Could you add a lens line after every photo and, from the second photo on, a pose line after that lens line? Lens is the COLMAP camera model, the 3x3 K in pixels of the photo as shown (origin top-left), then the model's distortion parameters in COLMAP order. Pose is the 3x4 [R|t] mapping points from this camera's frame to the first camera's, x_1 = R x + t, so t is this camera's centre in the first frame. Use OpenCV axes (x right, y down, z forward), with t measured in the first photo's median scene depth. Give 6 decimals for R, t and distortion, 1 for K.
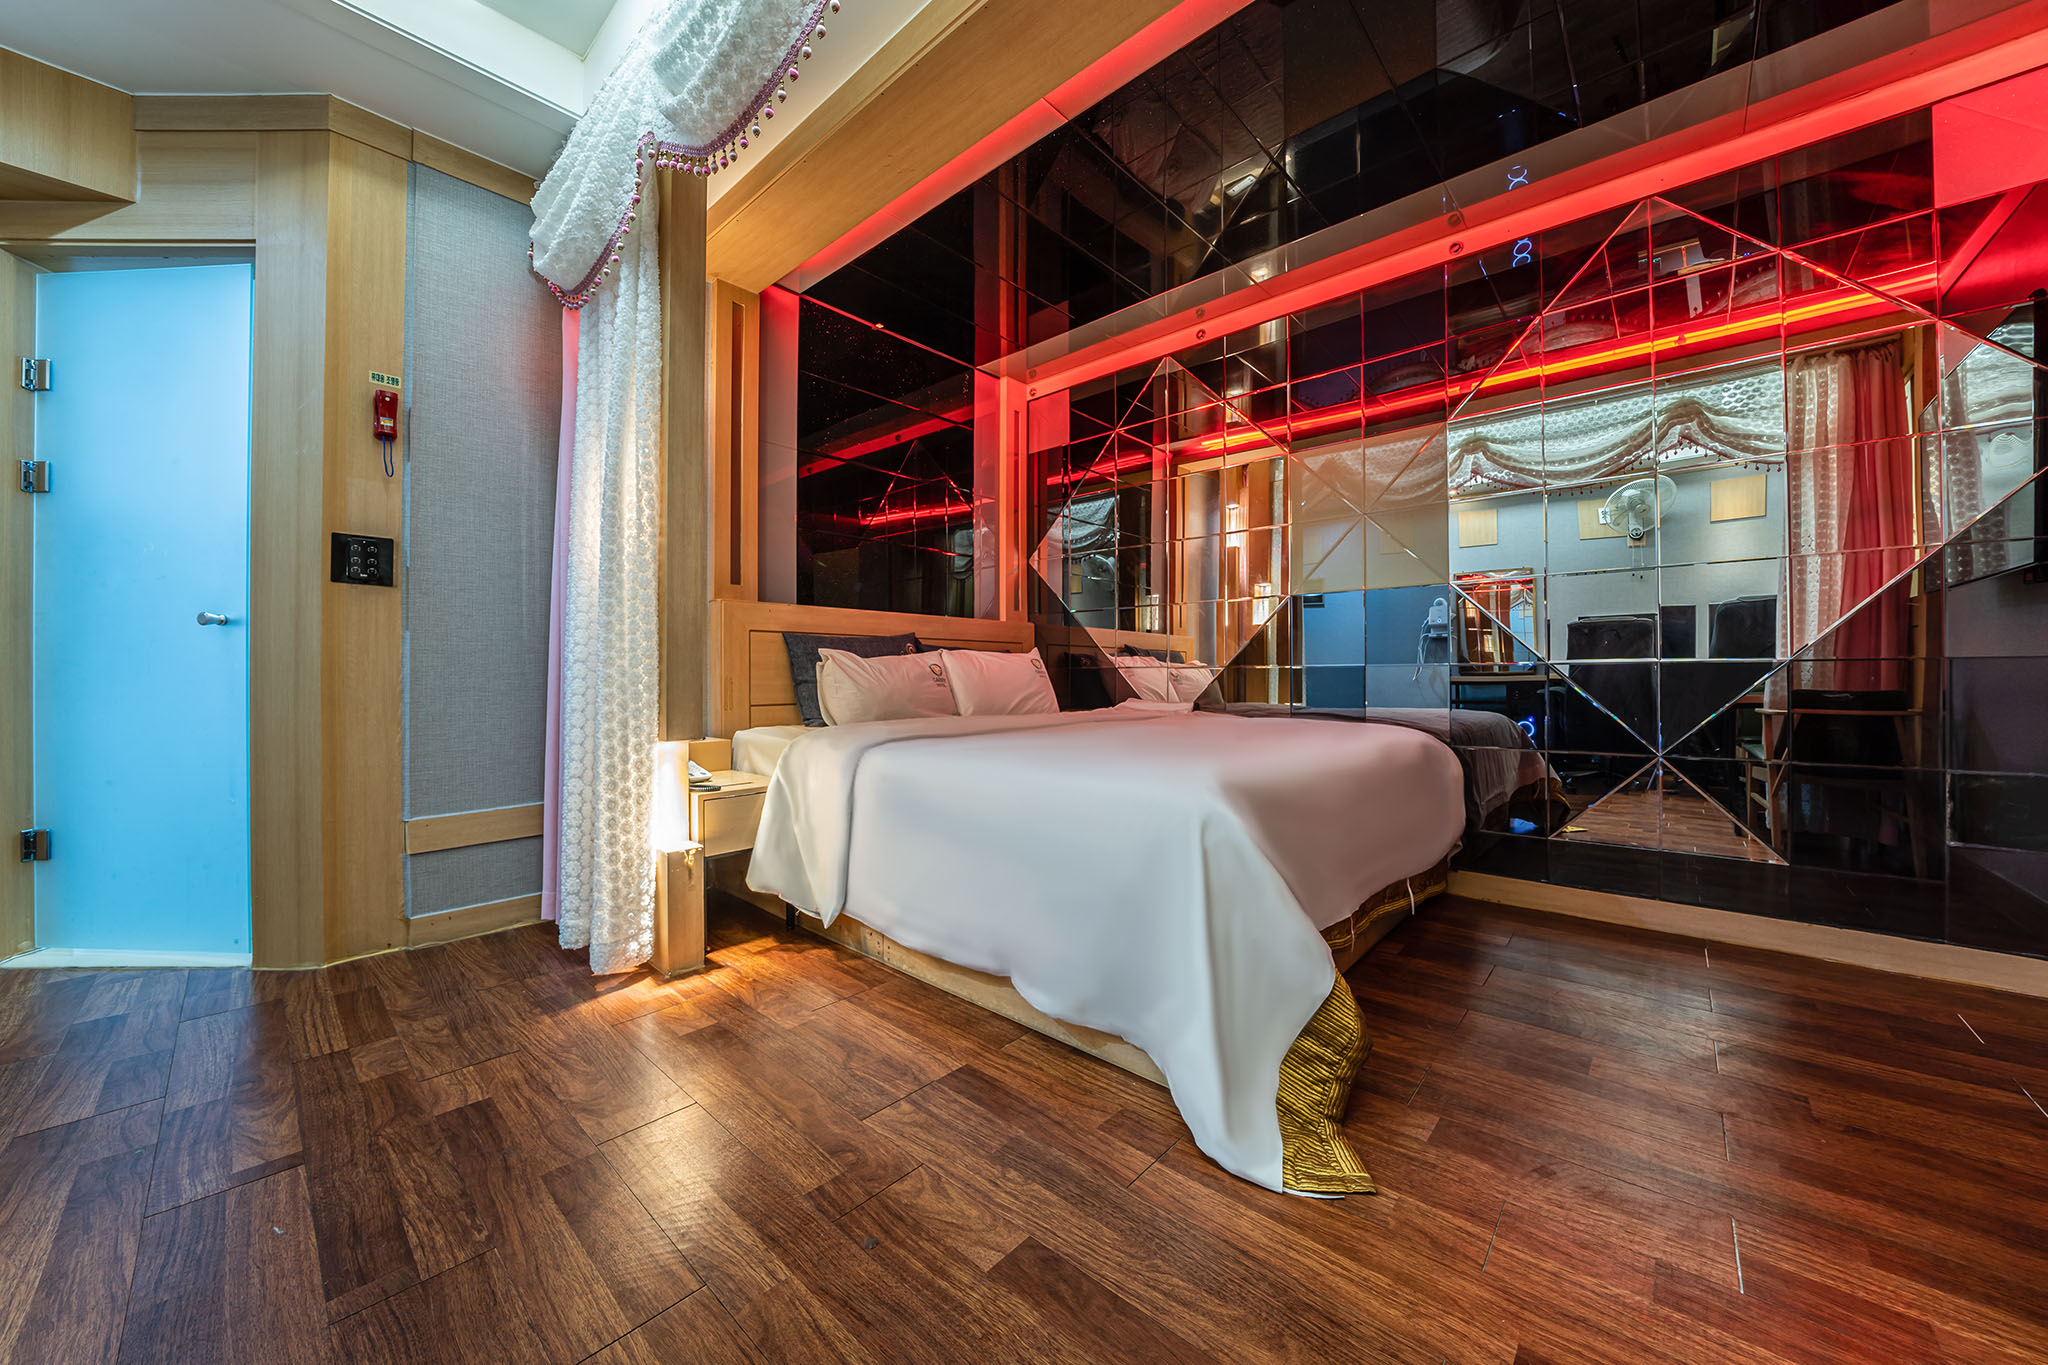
lens RADIAL K [[726.0, 0, 1024.0], [0, 726.0, 682.5], [0, 0, 1]] dist [-0.020208, 0.000109]
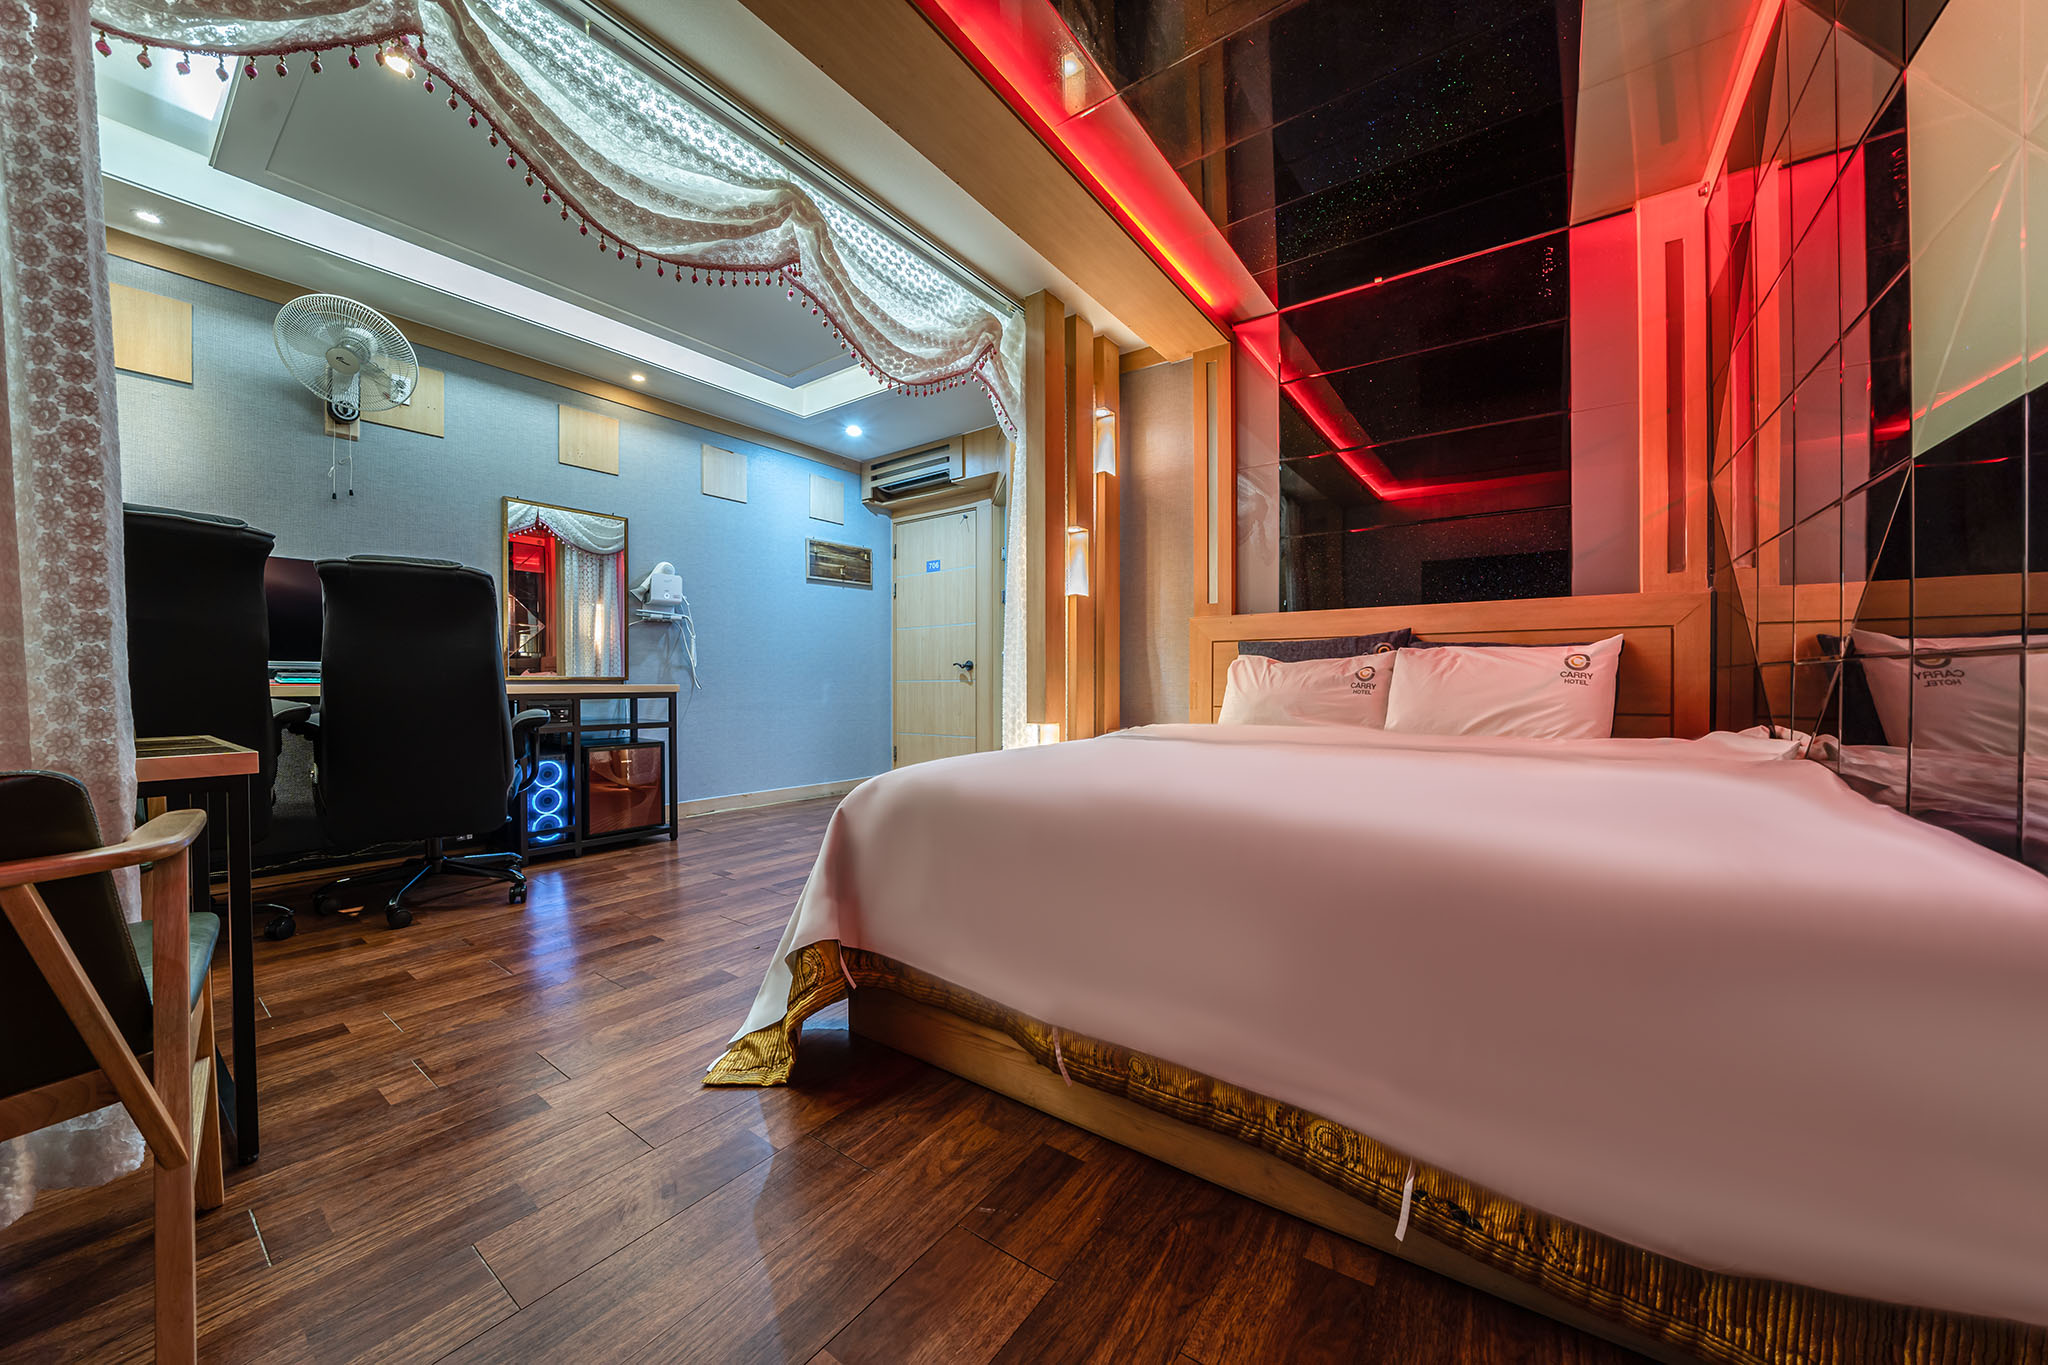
lens RADIAL K [[710.2, 0, 1024.0], [0, 710.2, 682.5], [0, 0, 1]] dist [-0.020492, -0.000033]
pose [[0.111147, 0.004559, -0.993794, 1.487073], [-0.003269, 0.999986, 0.004222, -0.016106], [0.993799, 0.002780, 0.111160, 1.175813]]
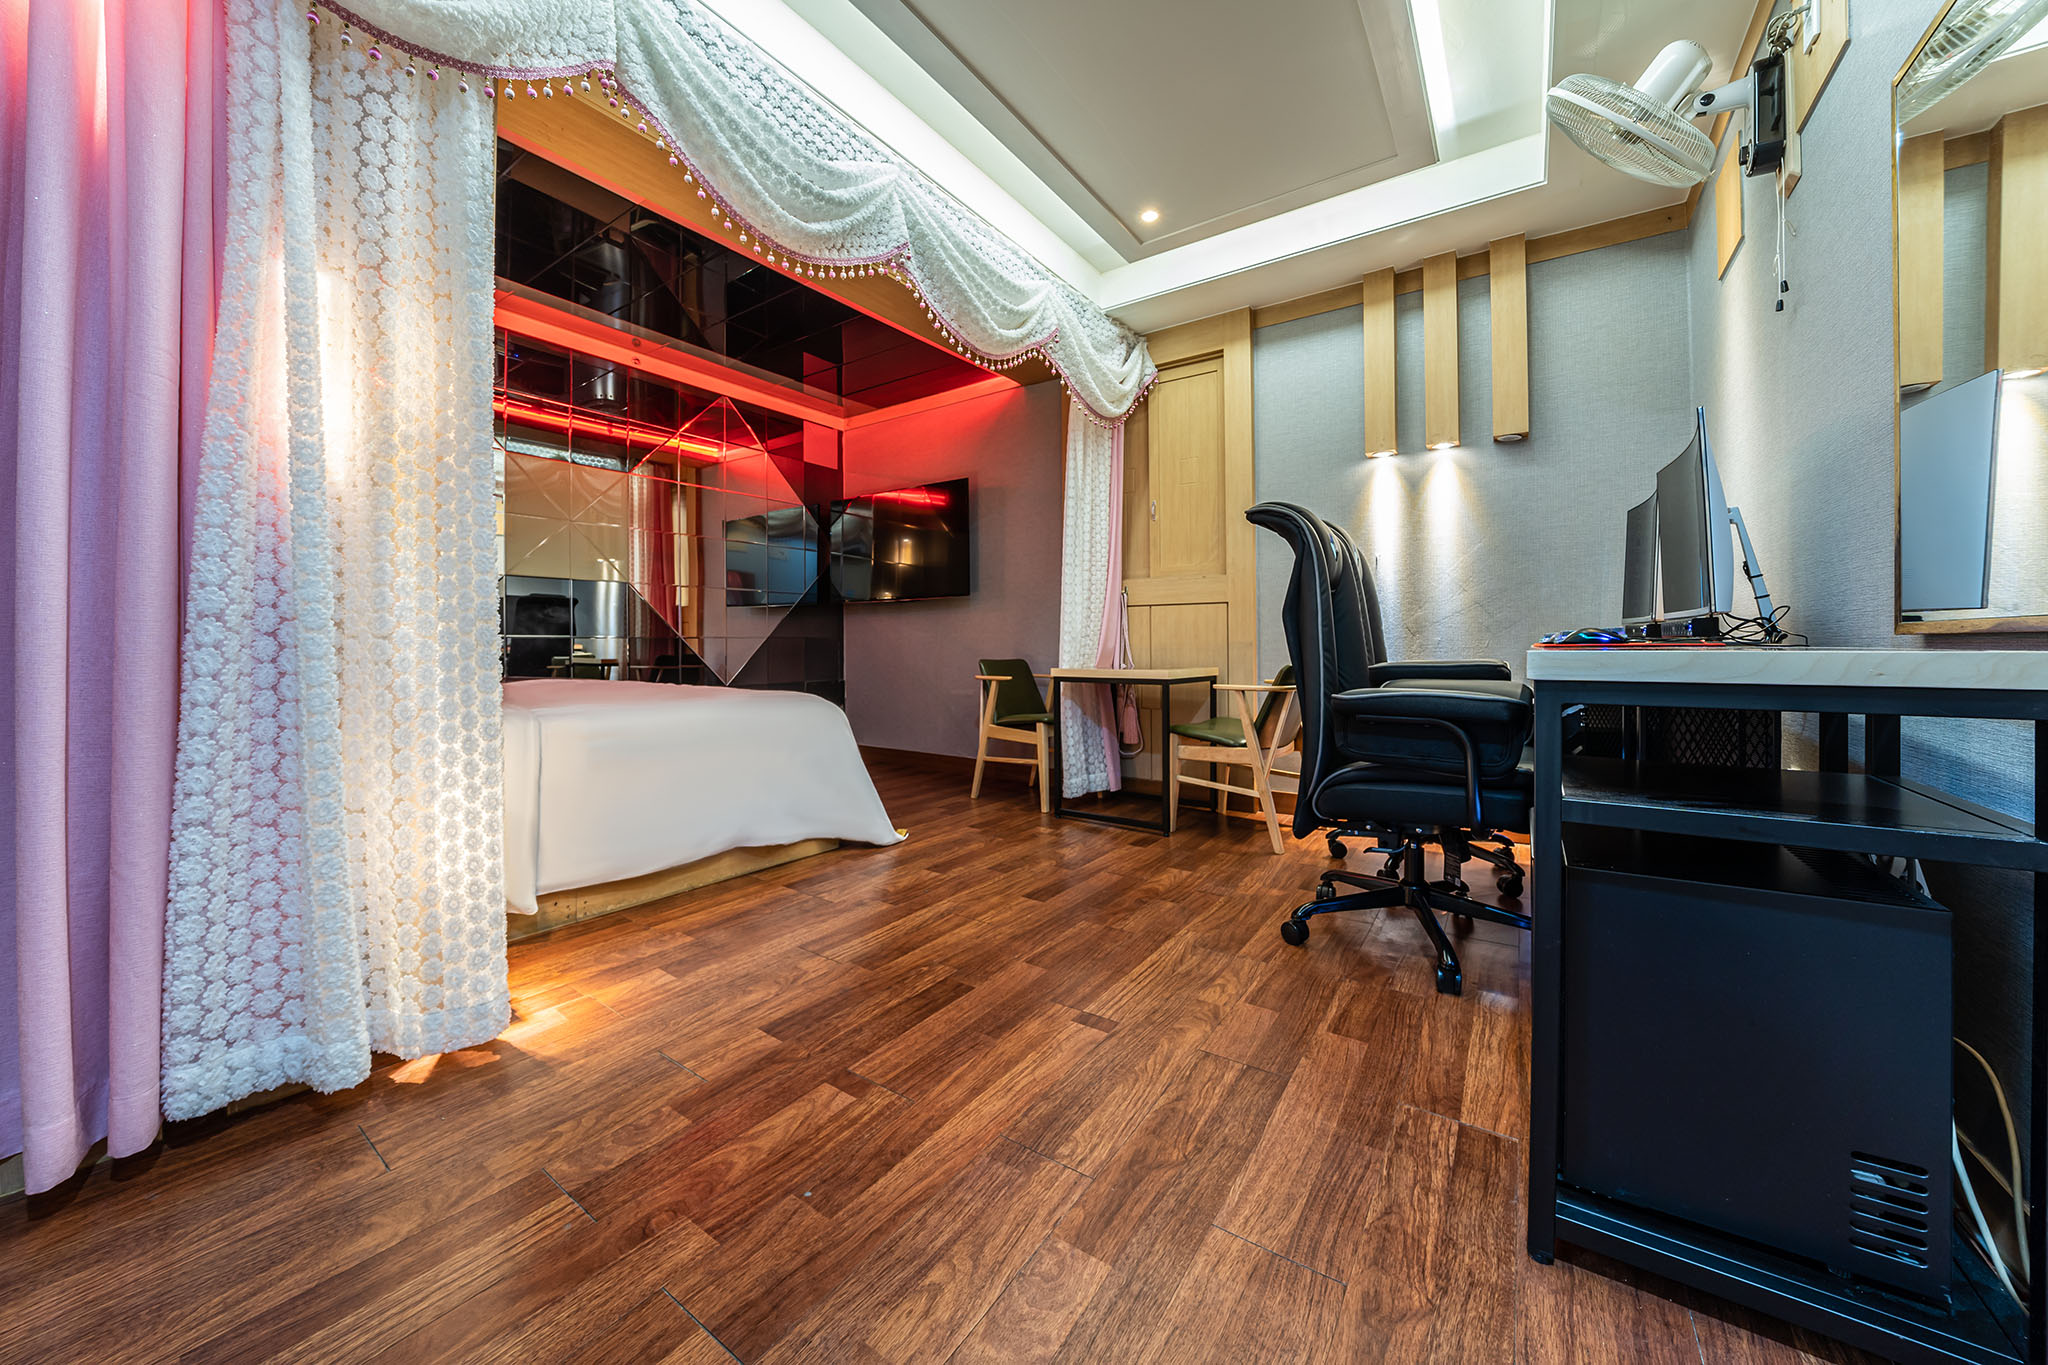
lens RADIAL K [[723.7, 0, 1017.0], [0, 723.7, 654.5], [0, 0, 1]] dist [-0.021382, -0.000039]
pose [[-0.123342, -0.014272, 0.992262, -1.917237], [0.004939, 0.999875, 0.014995, -0.007930], [-0.992352, 0.006750, -0.123256, 0.748552]]
